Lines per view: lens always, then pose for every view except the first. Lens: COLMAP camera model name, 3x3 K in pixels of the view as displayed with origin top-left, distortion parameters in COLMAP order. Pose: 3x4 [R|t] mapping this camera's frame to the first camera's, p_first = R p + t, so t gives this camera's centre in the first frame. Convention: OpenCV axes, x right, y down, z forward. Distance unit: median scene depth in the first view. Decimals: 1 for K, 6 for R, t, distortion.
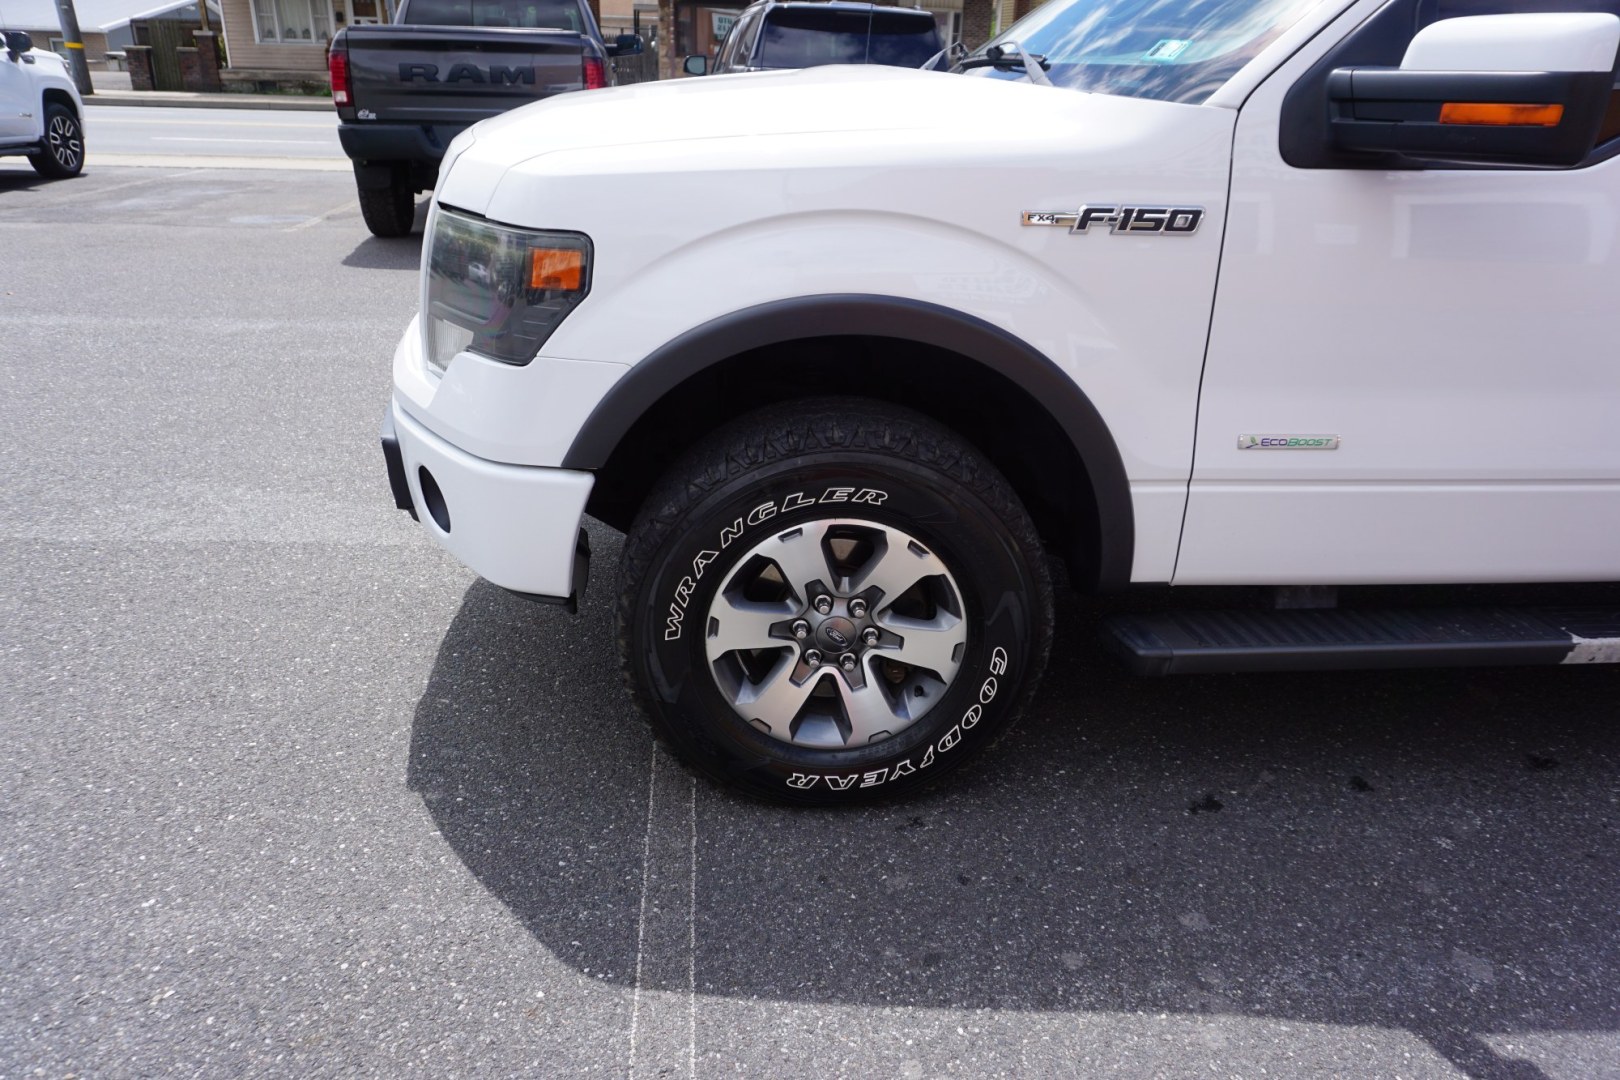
lens RADIAL K [[1088.9, 0, 804.8], [0, 1088.9, 533.8], [0, 0, 1]] dist [-0.047785, 0.037007]
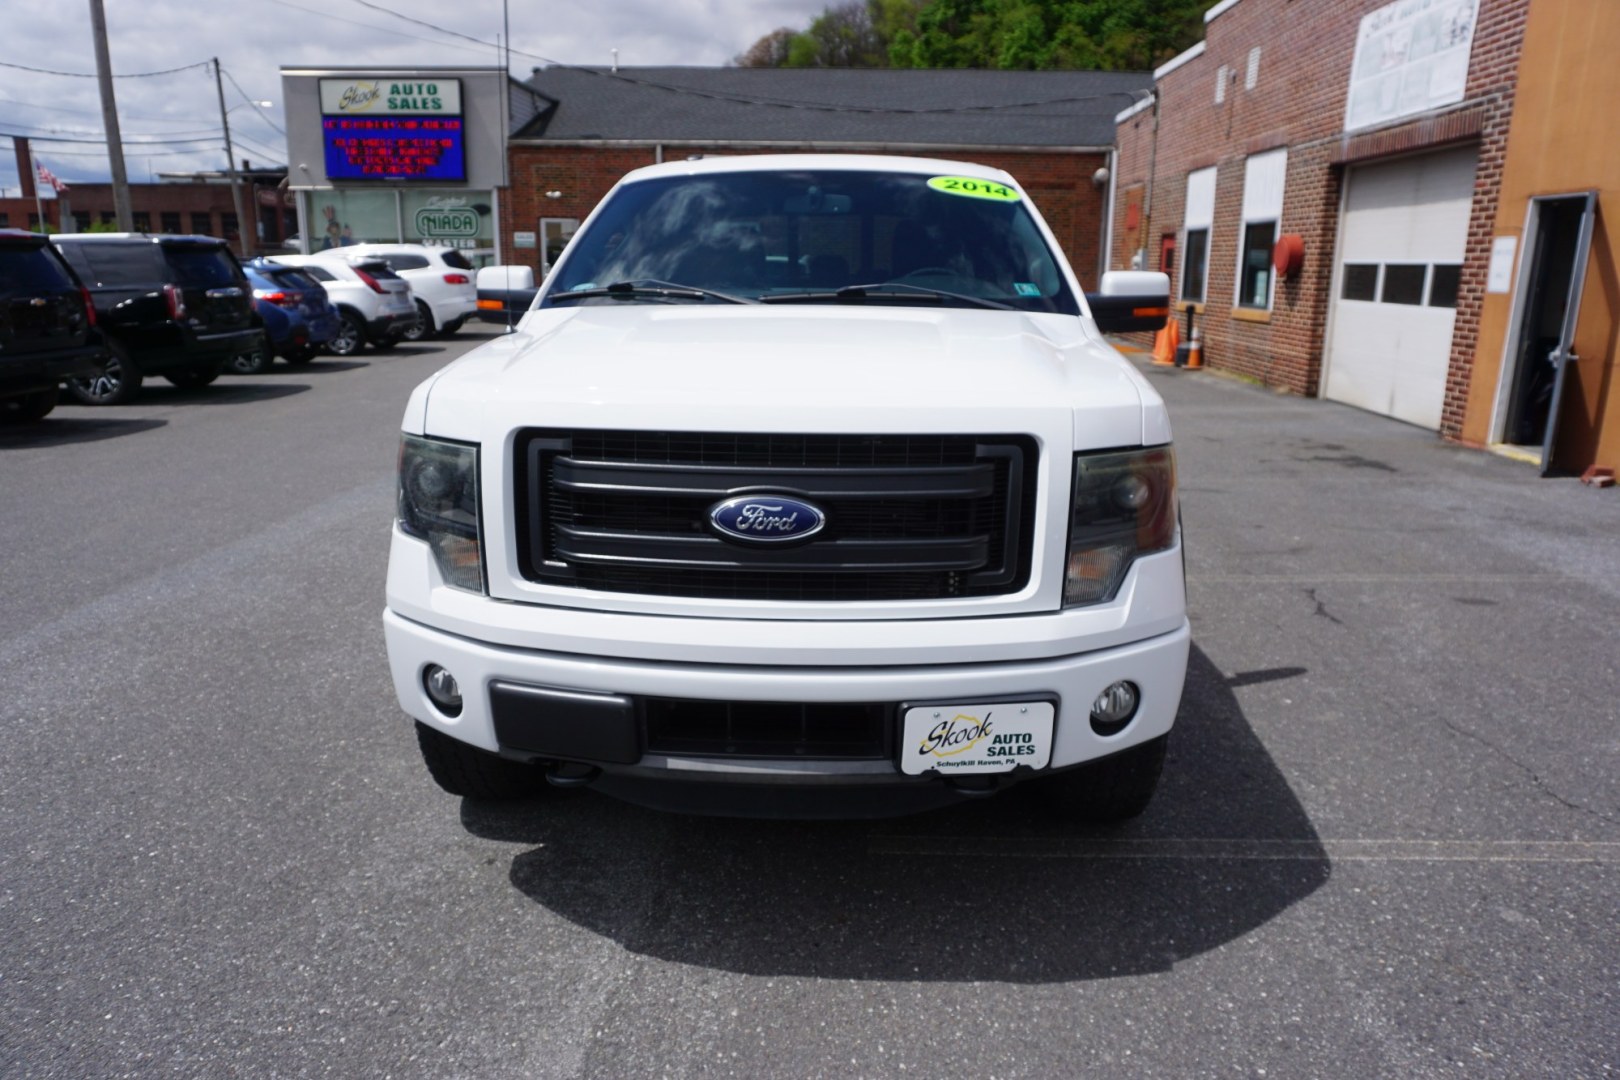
lens RADIAL K [[1088.9, 0, 810.7], [0, 1088.9, 535.8], [0, 0, 1]] dist [-0.047785, 0.037007]
pose [[0.131815, -0.265561, 0.955041, -1.481400], [0.395471, 0.897542, 0.194990, -0.561652], [-0.908971, 0.351988, 0.223331, 1.042575]]
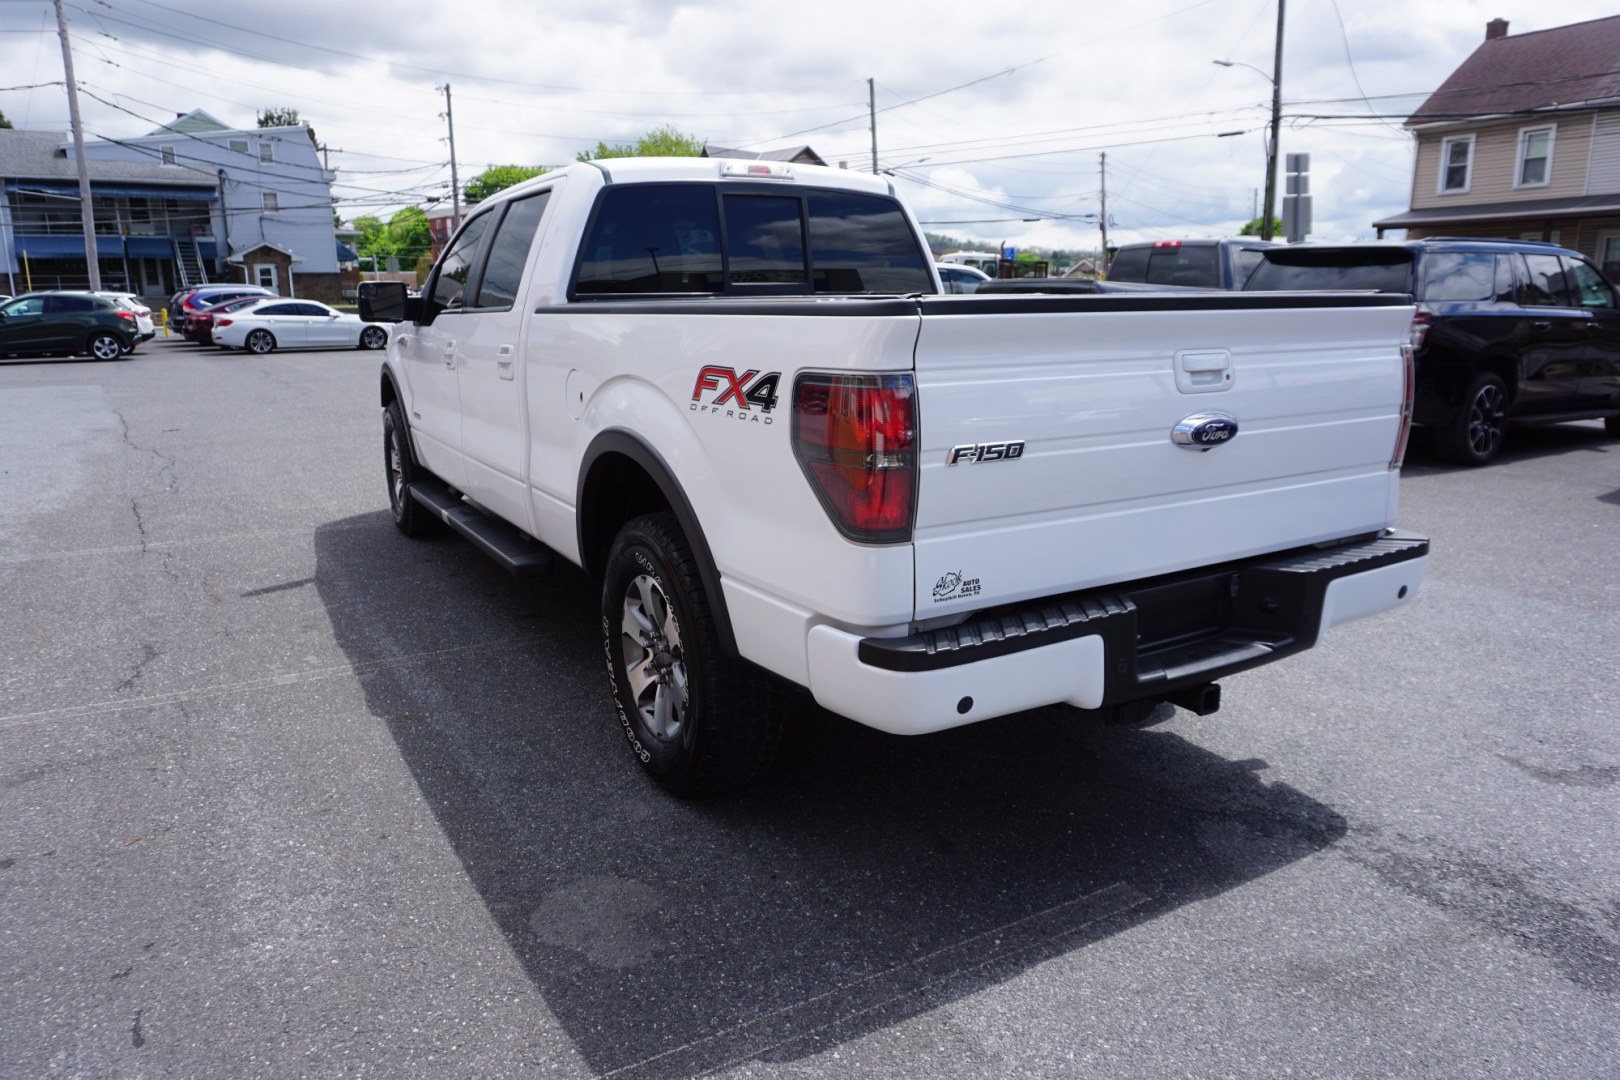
lens RADIAL K [[1088.9, 0, 807.5], [0, 1088.9, 534.2], [0, 0, 1]] dist [-0.047785, 0.037007]
pose [[0.432077, 0.162328, -0.887107, 3.565100], [-0.343466, 0.939154, 0.004563, -0.159406], [0.833871, 0.302720, 0.461541, 0.613867]]
